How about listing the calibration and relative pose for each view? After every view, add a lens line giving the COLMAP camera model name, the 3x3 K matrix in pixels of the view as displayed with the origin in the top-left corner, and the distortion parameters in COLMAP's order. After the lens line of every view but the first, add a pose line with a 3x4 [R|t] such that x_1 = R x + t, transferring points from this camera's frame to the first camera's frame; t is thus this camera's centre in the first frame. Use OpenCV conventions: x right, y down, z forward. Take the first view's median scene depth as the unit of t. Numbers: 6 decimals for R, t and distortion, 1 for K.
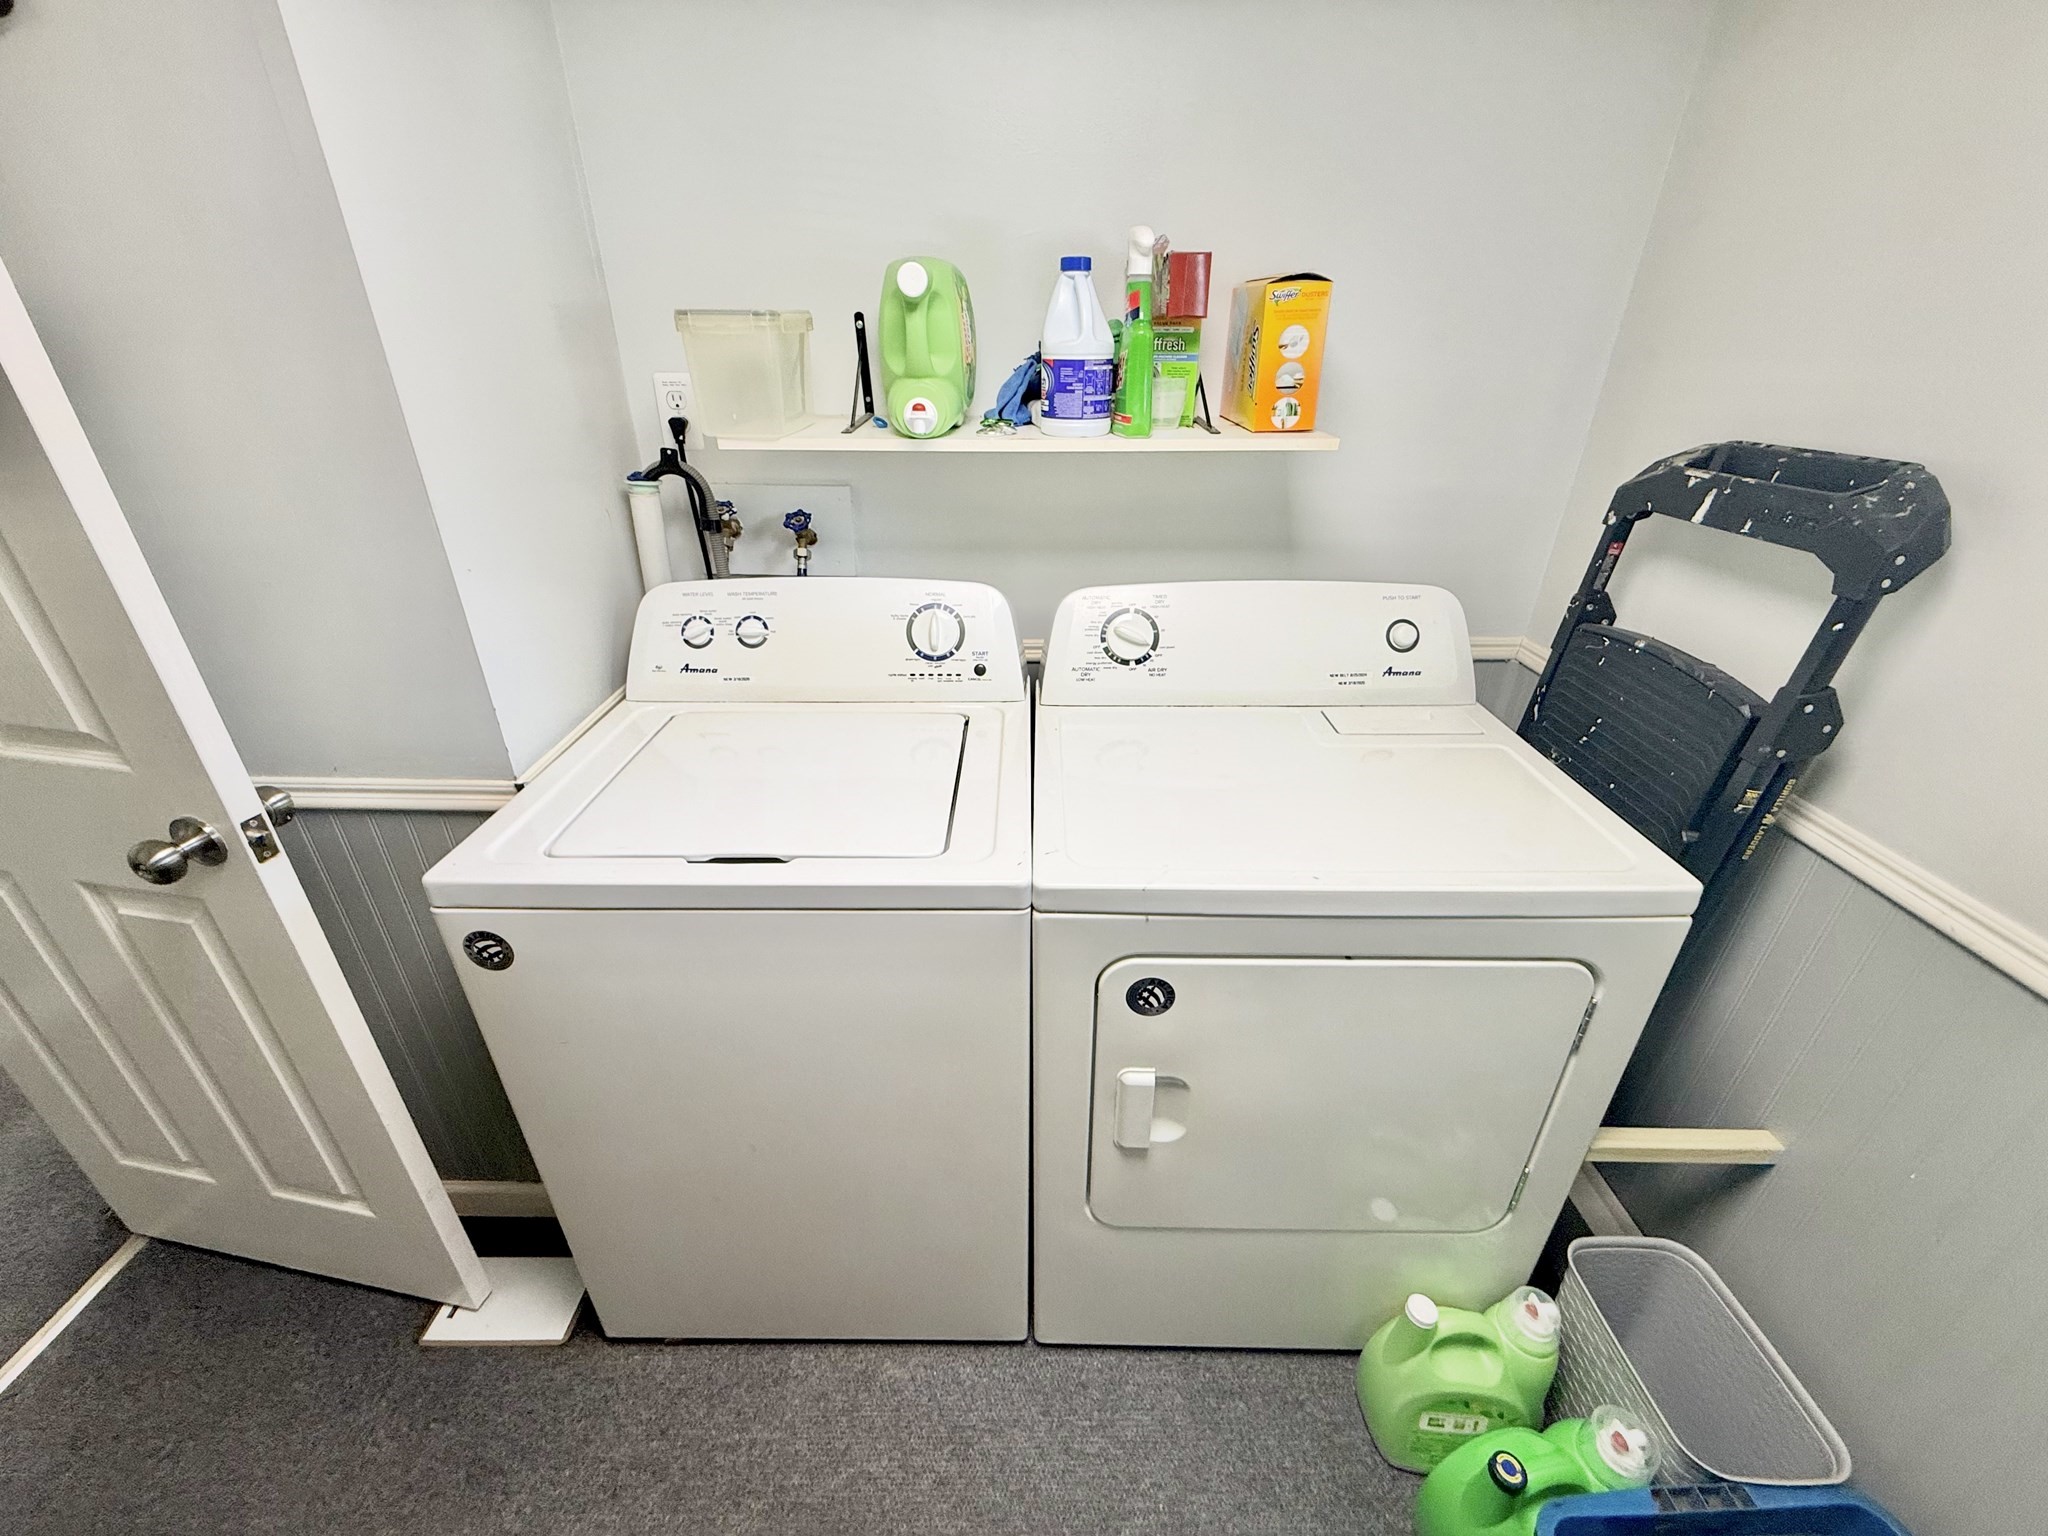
lens RADIAL K [[814.5, 0, 1024.0], [0, 814.5, 768.0], [0, 0, 1]] dist [0.000157, -0.000211]
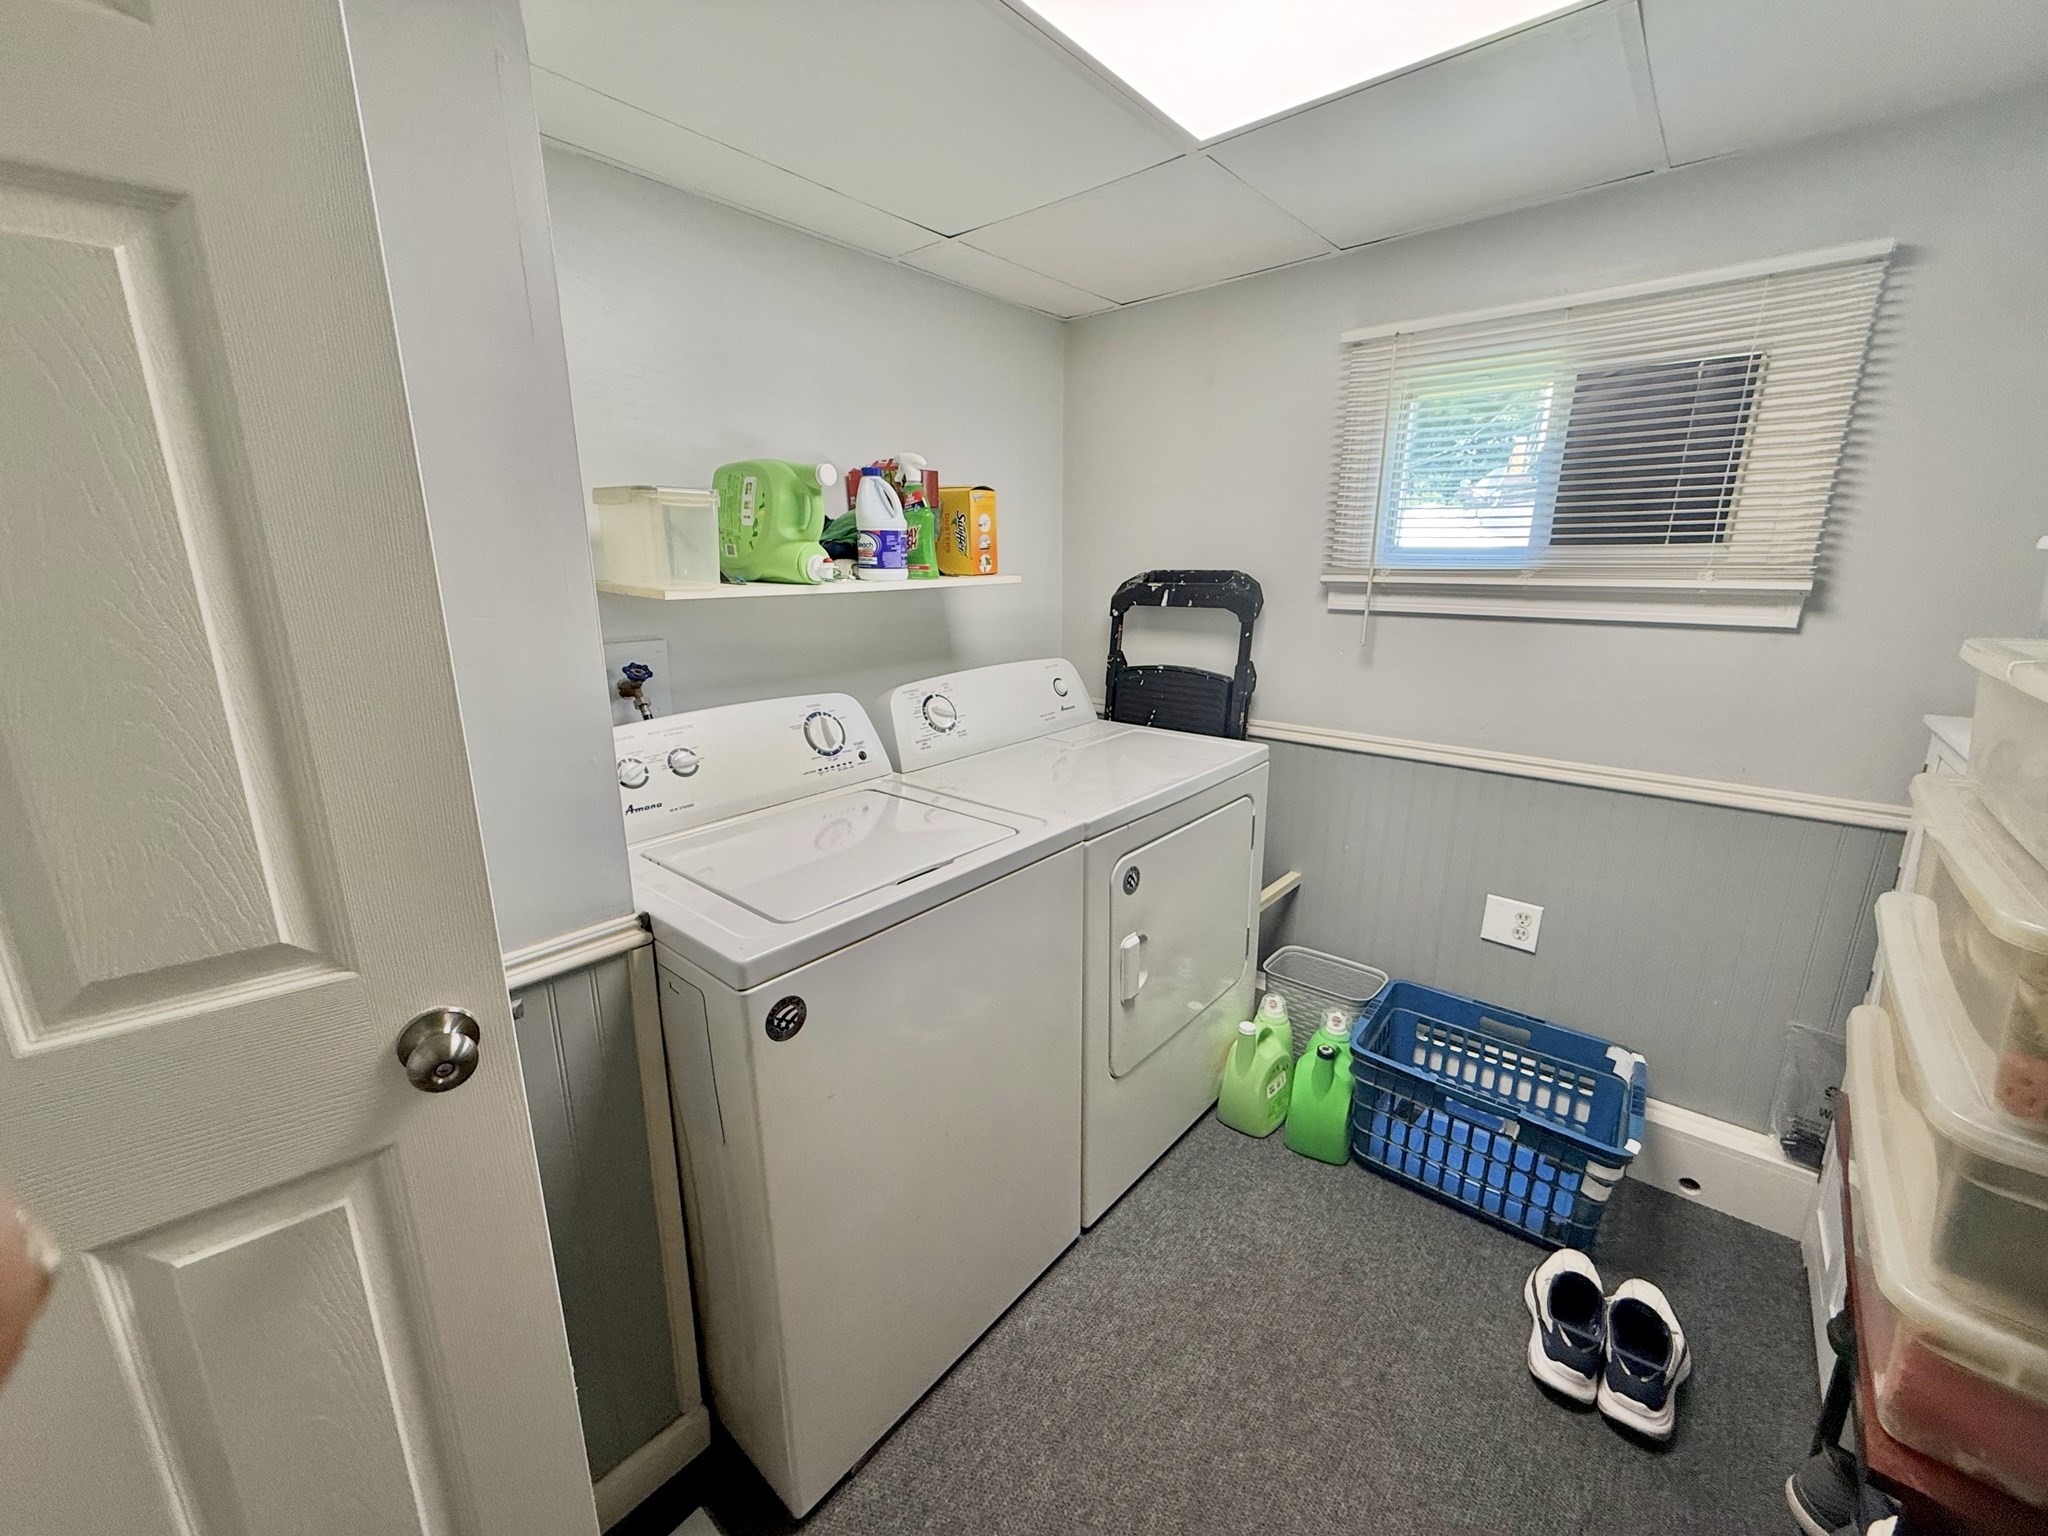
lens RADIAL K [[814.5, 0, 1024.0], [0, 814.5, 768.0], [0, 0, 1]] dist [0.000157, -0.000211]
pose [[0.648559, -0.201037, 0.734136, -0.929303], [0.358420, 0.931530, -0.061548, 0.074824], [-0.671496, 0.303046, 0.676207, -0.030087]]
